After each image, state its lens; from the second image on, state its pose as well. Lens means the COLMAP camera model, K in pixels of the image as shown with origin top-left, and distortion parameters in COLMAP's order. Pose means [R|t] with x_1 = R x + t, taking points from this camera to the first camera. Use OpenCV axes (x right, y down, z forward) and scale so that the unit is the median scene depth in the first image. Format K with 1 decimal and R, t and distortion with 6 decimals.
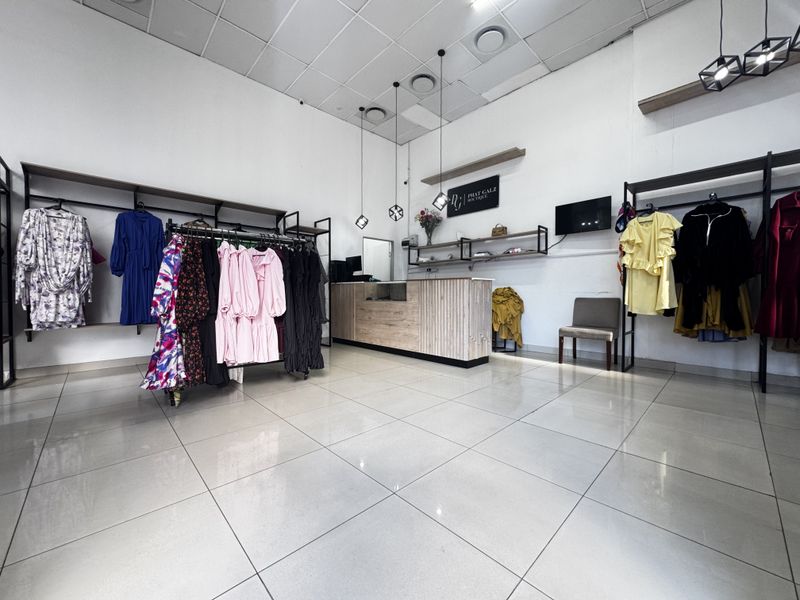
lens RADIAL K [[319.0, 0, 400.0], [0, 319.0, 300.0], [0, 0, 1]] dist [-0.003753, -0.000115]
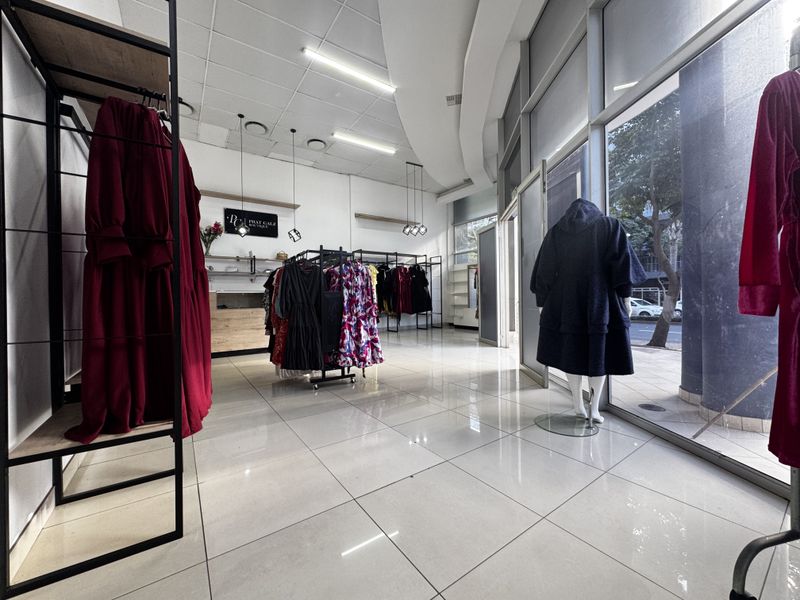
lens RADIAL K [[319.0, 0, 400.0], [0, 319.0, 300.0], [0, 0, 1]] dist [-0.003753, -0.000115]
pose [[0.154507, -0.009208, 0.987949, -1.045122], [0.037280, 0.999299, 0.003484, -0.010091], [-0.987288, 0.036293, 0.154742, 0.296819]]
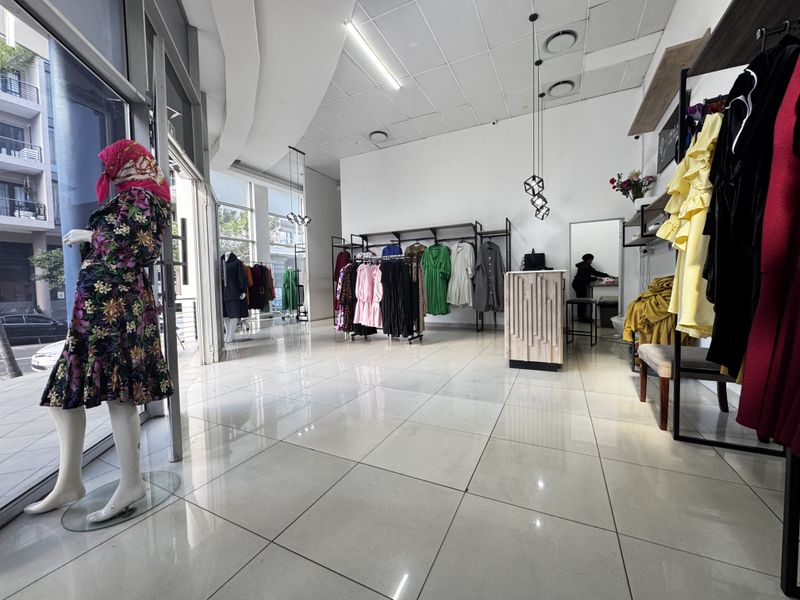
lens RADIAL K [[319.0, 0, 400.0], [0, 319.0, 300.0], [0, 0, 1]] dist [-0.003753, -0.000115]
pose [[0.337084, 0.039184, -0.940659, 0.764360], [0.003544, 0.999074, 0.042888, -0.021488], [0.941468, -0.017791, 0.336633, 0.290908]]
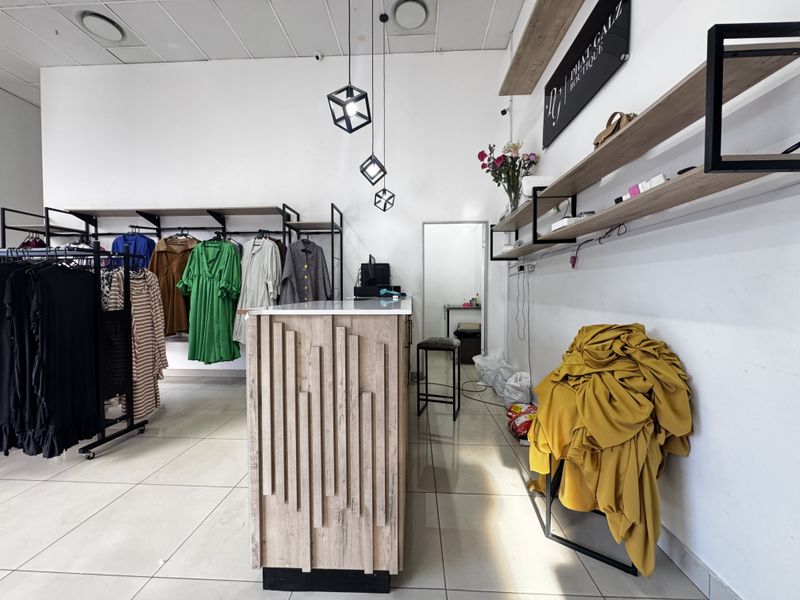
lens RADIAL K [[319.0, 0, 400.0], [0, 319.0, 300.0], [0, 0, 1]] dist [-0.003753, -0.000115]
pose [[0.686811, 0.020816, -0.726538, 0.416153], [-0.013818, 0.999783, 0.015582, -0.065632], [0.726705, -0.000663, 0.686950, 0.677826]]
